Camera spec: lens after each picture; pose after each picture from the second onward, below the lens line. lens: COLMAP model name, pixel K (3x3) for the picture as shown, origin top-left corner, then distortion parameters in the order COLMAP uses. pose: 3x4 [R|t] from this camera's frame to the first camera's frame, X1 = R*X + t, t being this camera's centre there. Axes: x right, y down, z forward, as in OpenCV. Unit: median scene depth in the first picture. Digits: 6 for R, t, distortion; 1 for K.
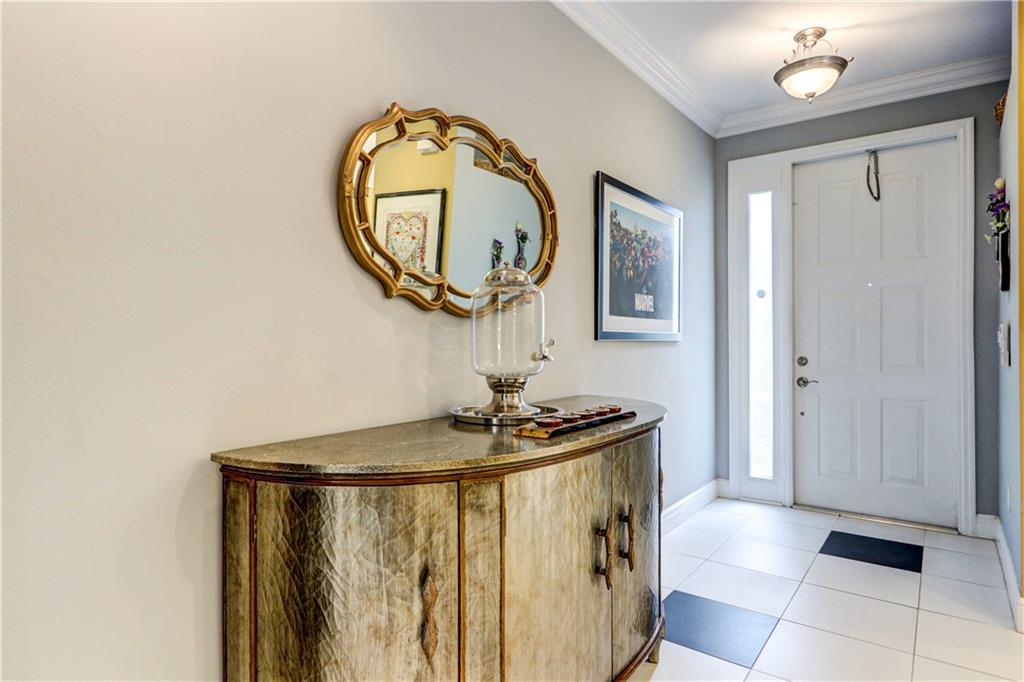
lens RADIAL K [[556.6, 0, 506.5], [0, 556.6, 346.0], [0, 0, 1]] dist [0.007178, -0.000618]
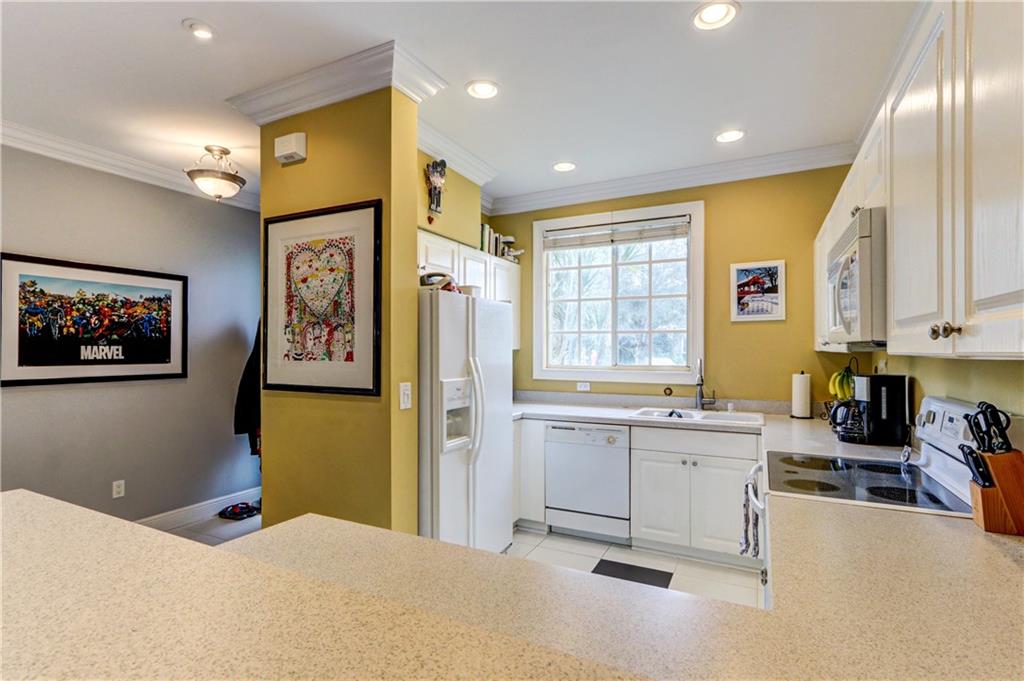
lens RADIAL K [[476.5, 0, 493.2], [0, 476.5, 347.9], [0, 0, 1]] dist [-0.001693, 0.002263]
pose [[0.985425, 0.007156, 0.169959, 0.998139], [-0.004791, 0.999886, -0.014323, -0.081776], [-0.170042, 0.013300, 0.985347, -0.215882]]
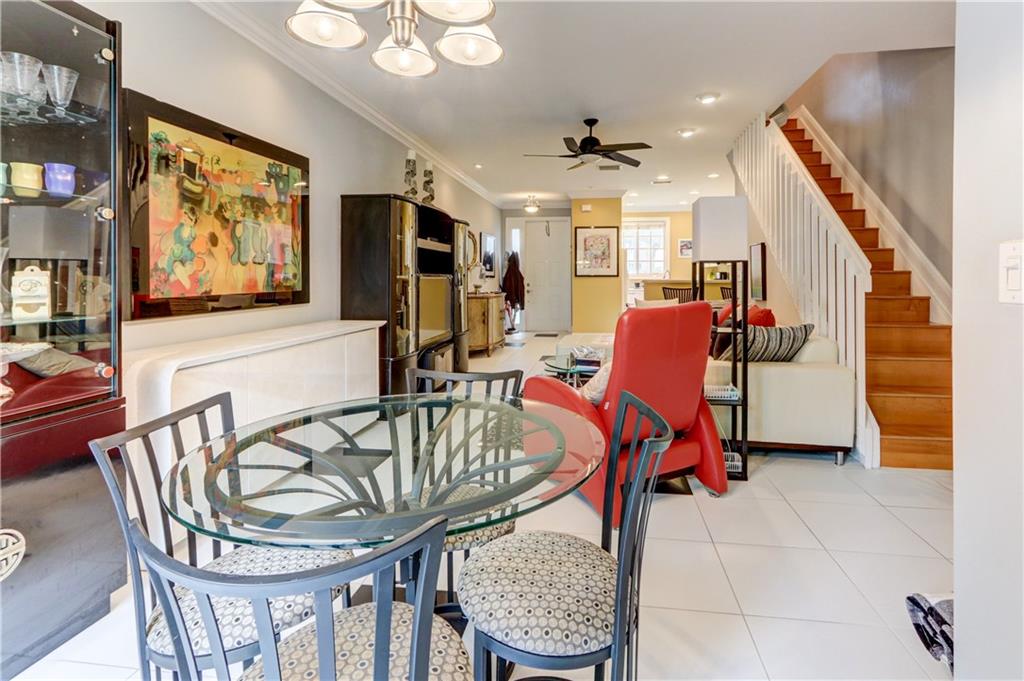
lens RADIAL K [[476.5, 0, 544.3], [0, 476.5, 282.2], [0, 0, 1]] dist [-0.001693, 0.002263]
pose [[0.861300, -0.002014, 0.508092, -1.026042], [0.005468, 0.999971, -0.005305, 0.037250], [-0.508067, 0.007348, 0.861286, -1.814463]]
